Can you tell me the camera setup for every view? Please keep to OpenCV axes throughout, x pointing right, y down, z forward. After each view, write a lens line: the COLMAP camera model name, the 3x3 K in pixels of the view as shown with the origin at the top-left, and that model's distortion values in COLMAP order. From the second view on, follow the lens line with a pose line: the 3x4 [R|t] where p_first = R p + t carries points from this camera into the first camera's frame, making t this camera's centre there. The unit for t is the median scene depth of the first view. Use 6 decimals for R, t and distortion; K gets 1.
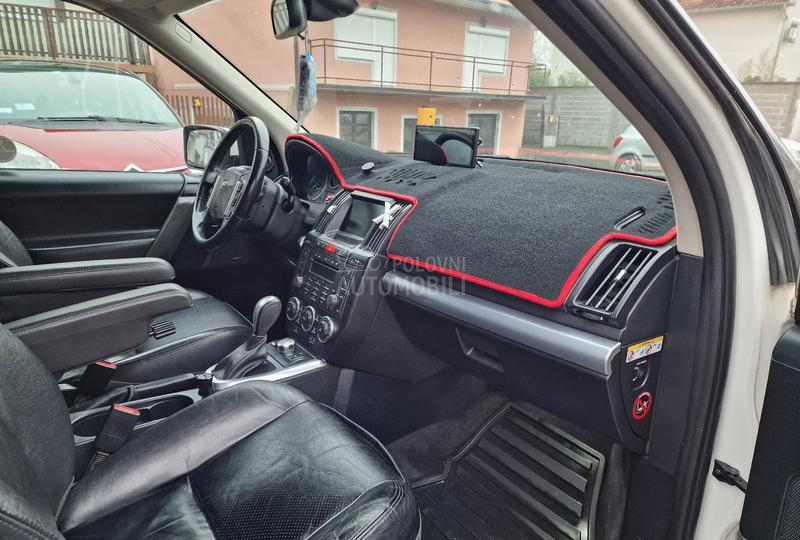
lens RADIAL K [[542.8, 0, 396.1], [0, 542.8, 292.6], [0, 0, 1]] dist [0.038053, -0.030082]
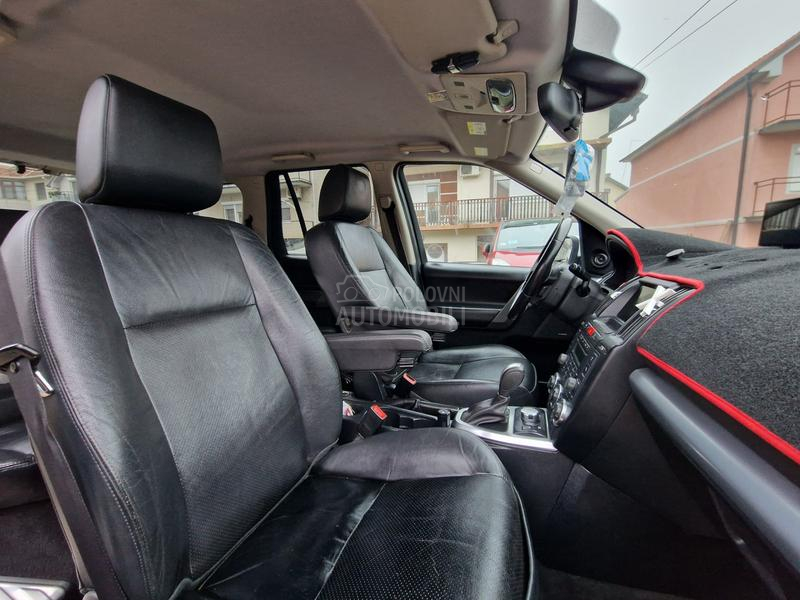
lens RADIAL K [[326.2, 0, 401.7], [0, 326.2, 296.4], [0, 0, 1]] dist [-0.003815, -0.000199]
pose [[0.561296, 0.081947, -0.823548, 0.154086], [-0.224383, 0.972883, -0.056124, -0.032151], [0.796617, 0.216292, 0.564463, 0.374209]]
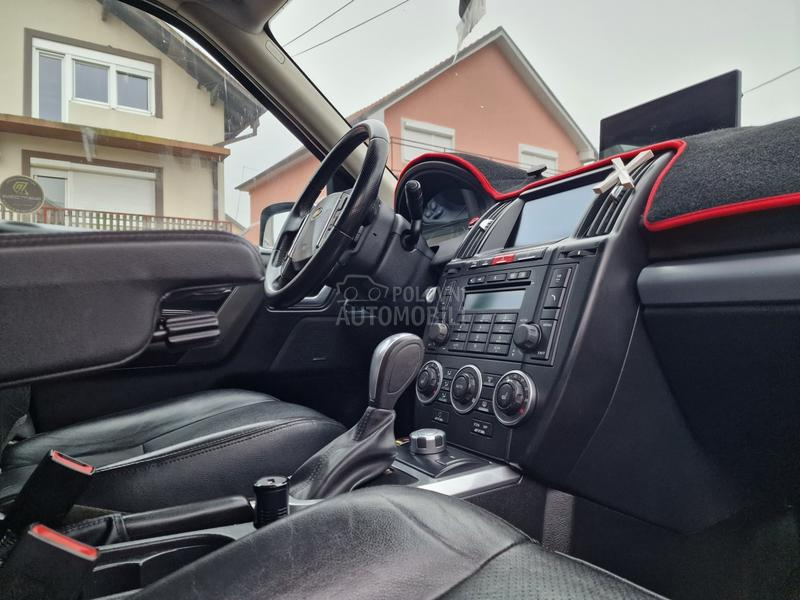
lens RADIAL K [[542.5, 0, 400.3], [0, 542.5, 294.1], [0, 0, 1]] dist [0.036796, -0.006545]
pose [[0.995143, -0.032931, -0.092770, -0.167502], [-0.000326, 0.941279, -0.337629, 0.133484], [0.098440, 0.336020, 0.936696, 0.454974]]
